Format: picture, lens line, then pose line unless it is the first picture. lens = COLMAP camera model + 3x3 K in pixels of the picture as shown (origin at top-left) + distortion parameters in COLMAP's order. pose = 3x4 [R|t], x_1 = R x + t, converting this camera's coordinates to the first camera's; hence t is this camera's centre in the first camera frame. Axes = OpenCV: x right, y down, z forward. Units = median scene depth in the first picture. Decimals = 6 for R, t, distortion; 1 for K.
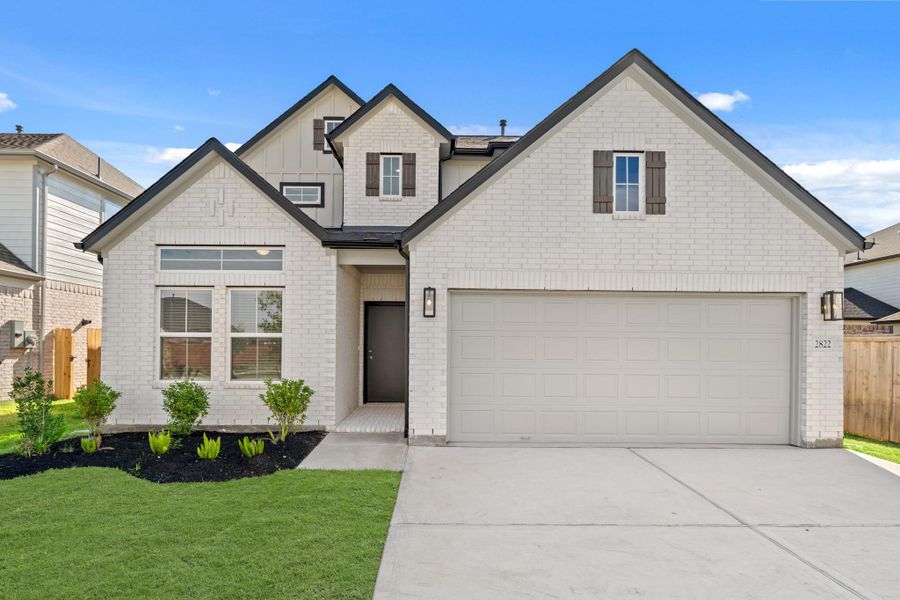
lens RADIAL K [[624.1, 0, 448.8], [0, 624.1, 346.6], [0, 0, 1]] dist [-0.012358, -0.001116]
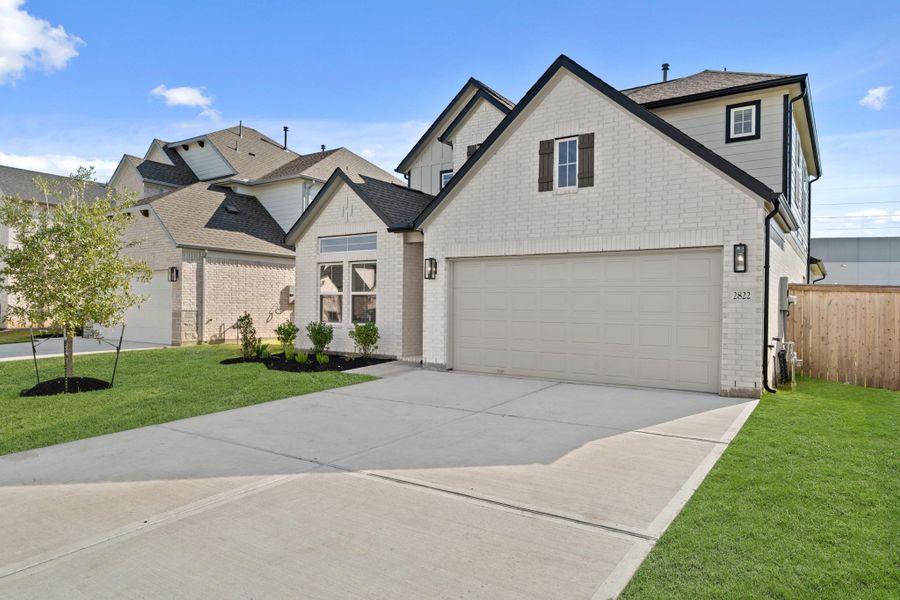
lens RADIAL K [[585.7, 0, 450.0], [0, 585.7, 300.0], [0, 0, 1]] dist [0.000720, 0.000013]
pose [[0.822043, -0.004626, -0.569407, 0.748388], [-0.000087, 0.999966, -0.008249, 0.011215], [0.569426, 0.006830, 0.822014, -0.059221]]
